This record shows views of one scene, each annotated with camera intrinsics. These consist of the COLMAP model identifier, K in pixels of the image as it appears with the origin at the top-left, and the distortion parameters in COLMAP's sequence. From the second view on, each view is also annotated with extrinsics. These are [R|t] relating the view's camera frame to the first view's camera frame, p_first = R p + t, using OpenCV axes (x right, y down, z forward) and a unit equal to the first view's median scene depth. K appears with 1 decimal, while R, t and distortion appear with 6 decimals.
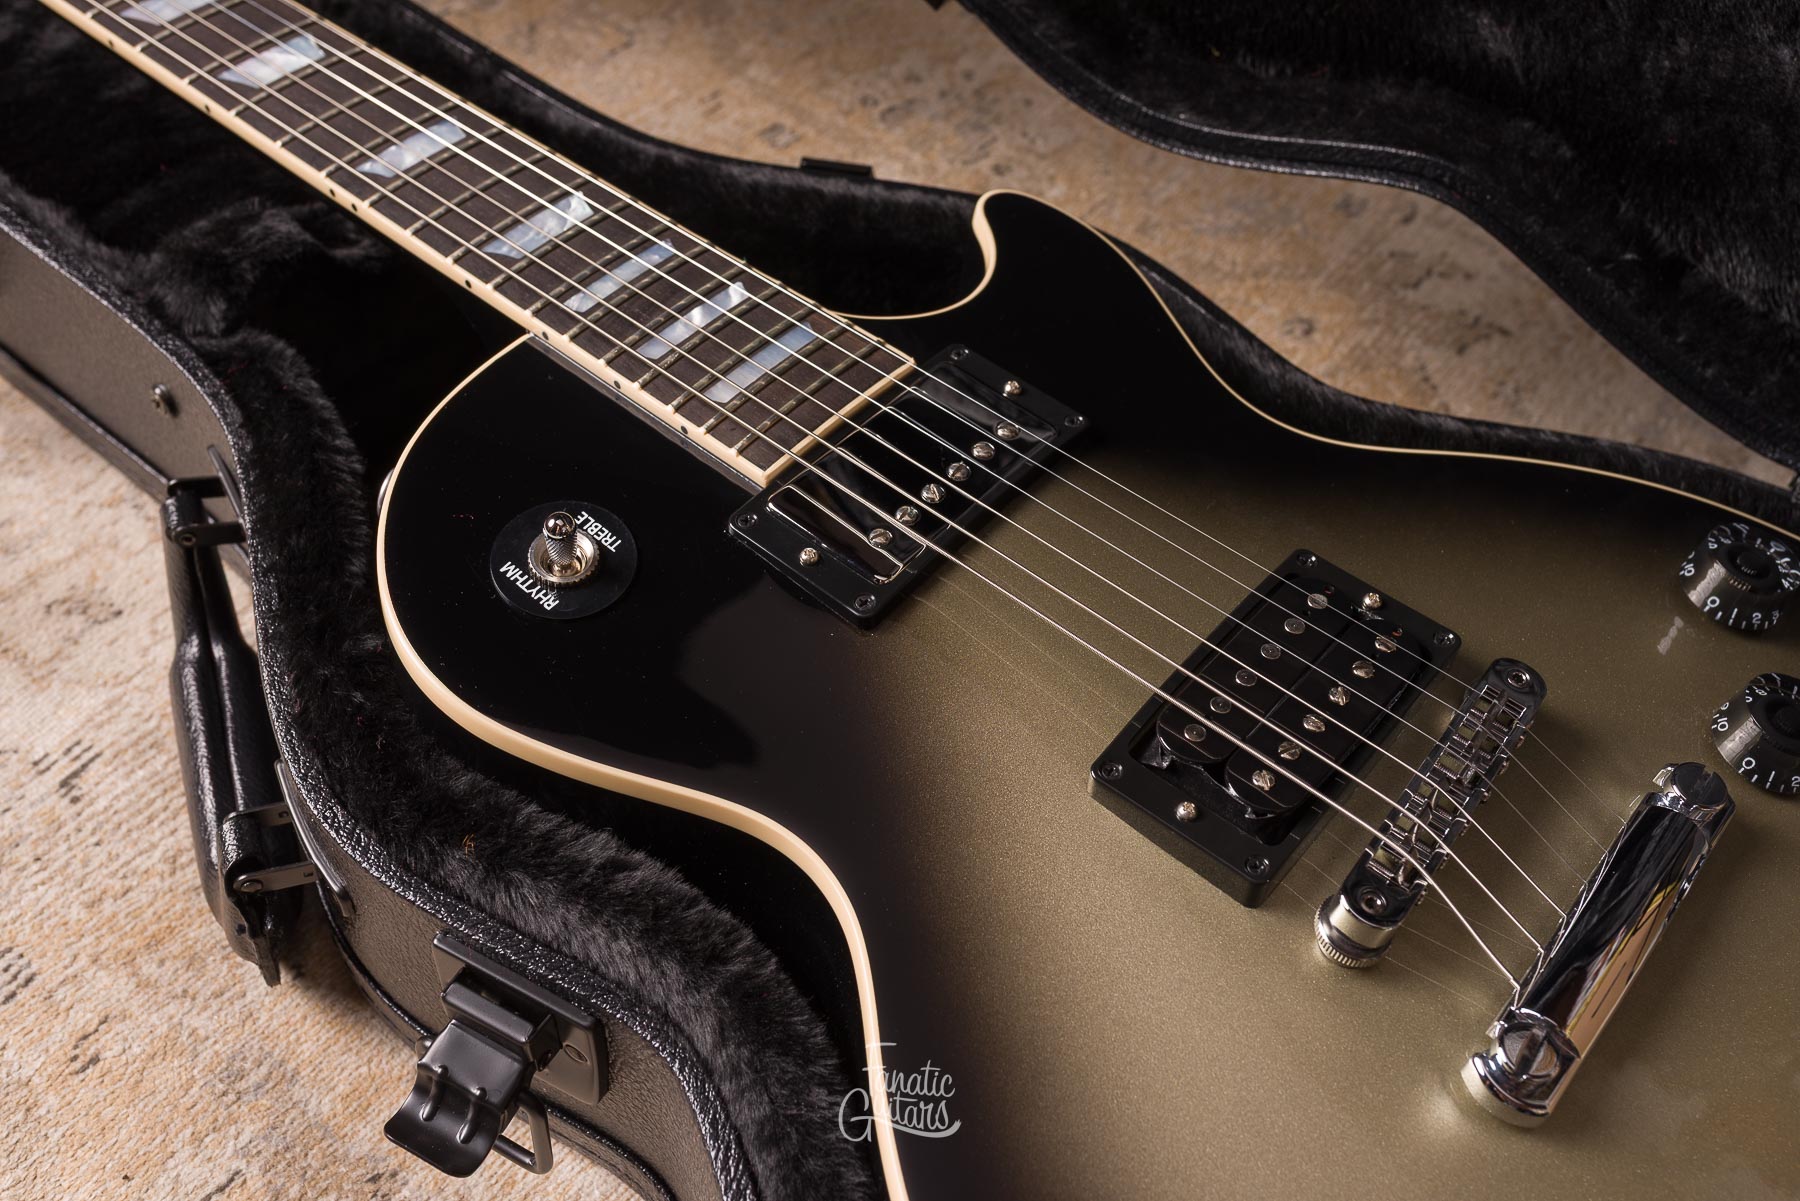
lens RADIAL K [[1780.9, 0, 899.0], [0, 1780.9, 595.5], [0, 0, 1]] dist [0.005536, -0.004513]
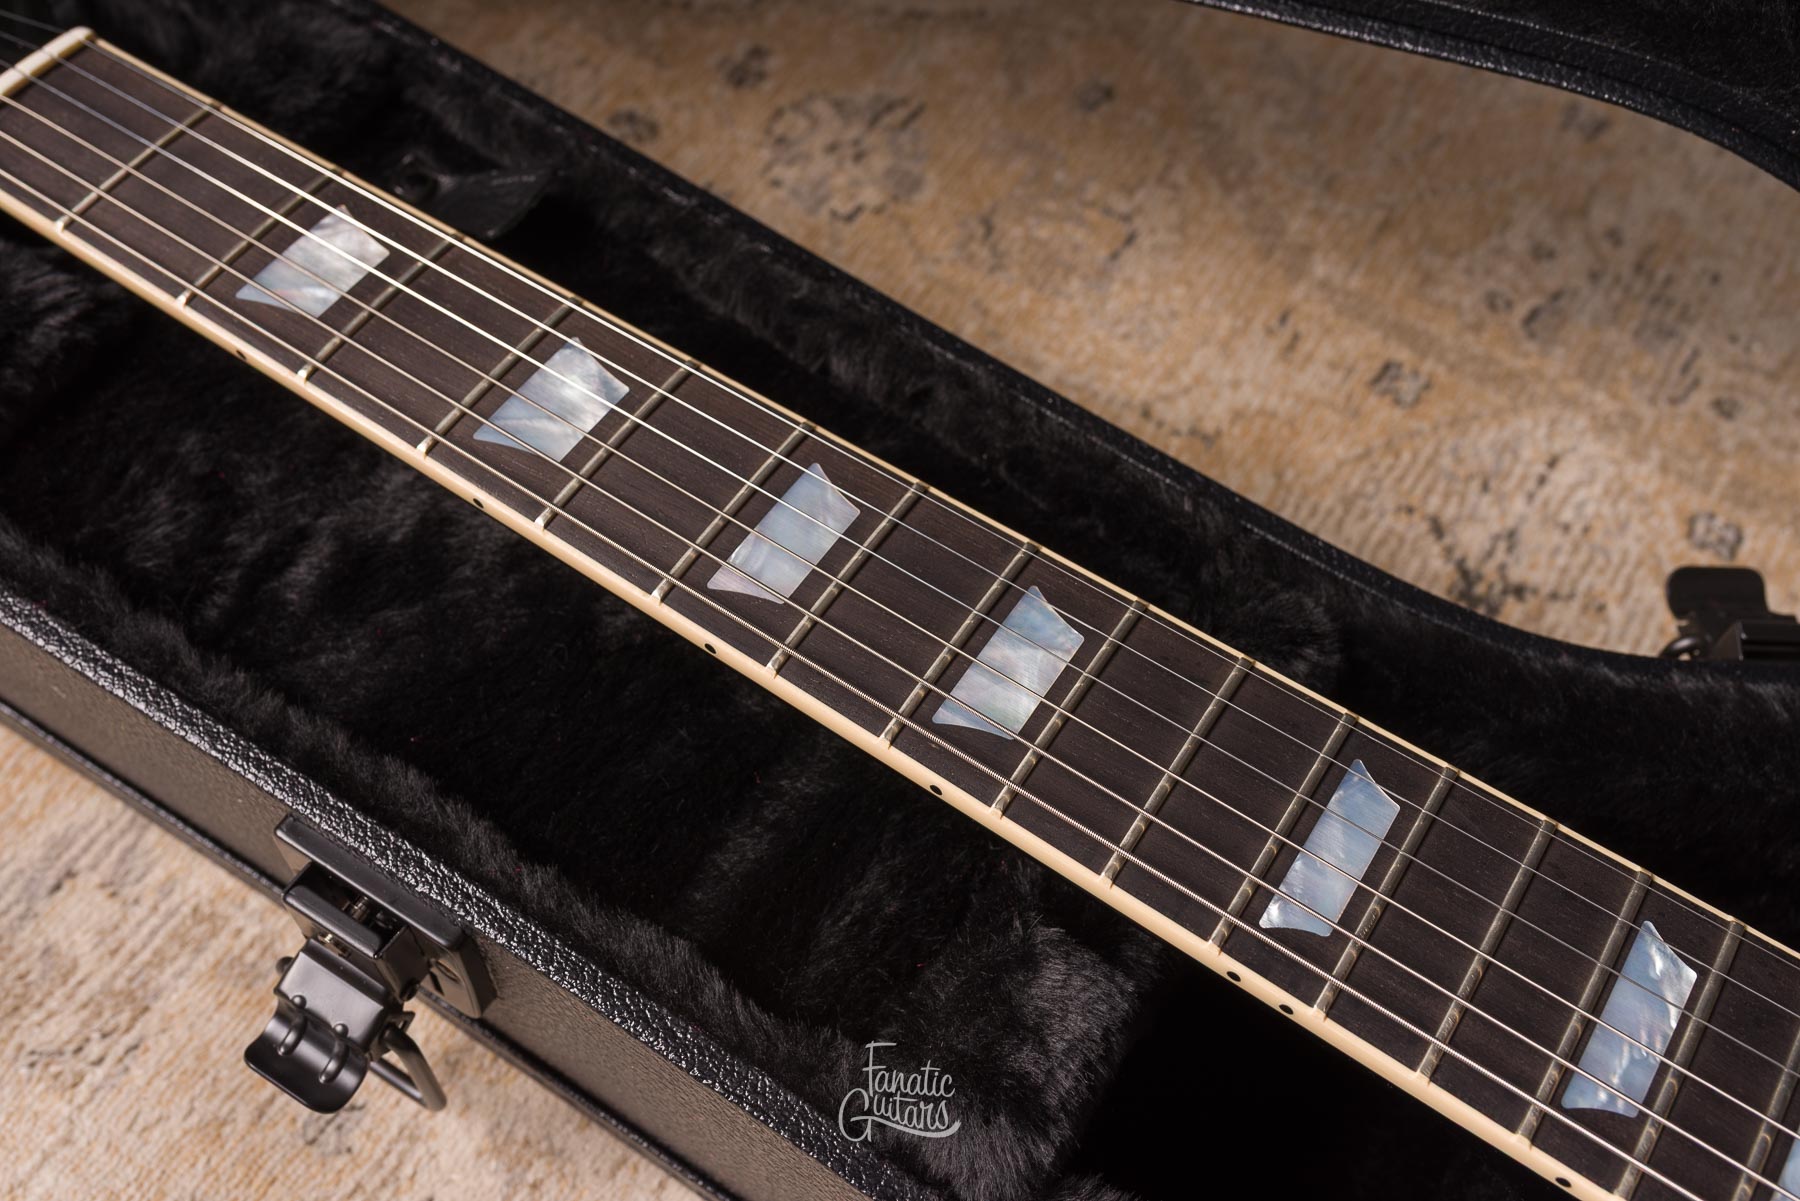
lens RADIAL K [[1807.2, 0, 900.0], [0, 1807.2, 600.5], [0, 0, 1]] dist [0.004860, 0.006614]
pose [[0.993965, -0.100959, 0.042897, -0.368455], [0.093093, 0.983209, 0.156952, -0.374735], [-0.058023, -0.152012, 0.986674, 0.380358]]
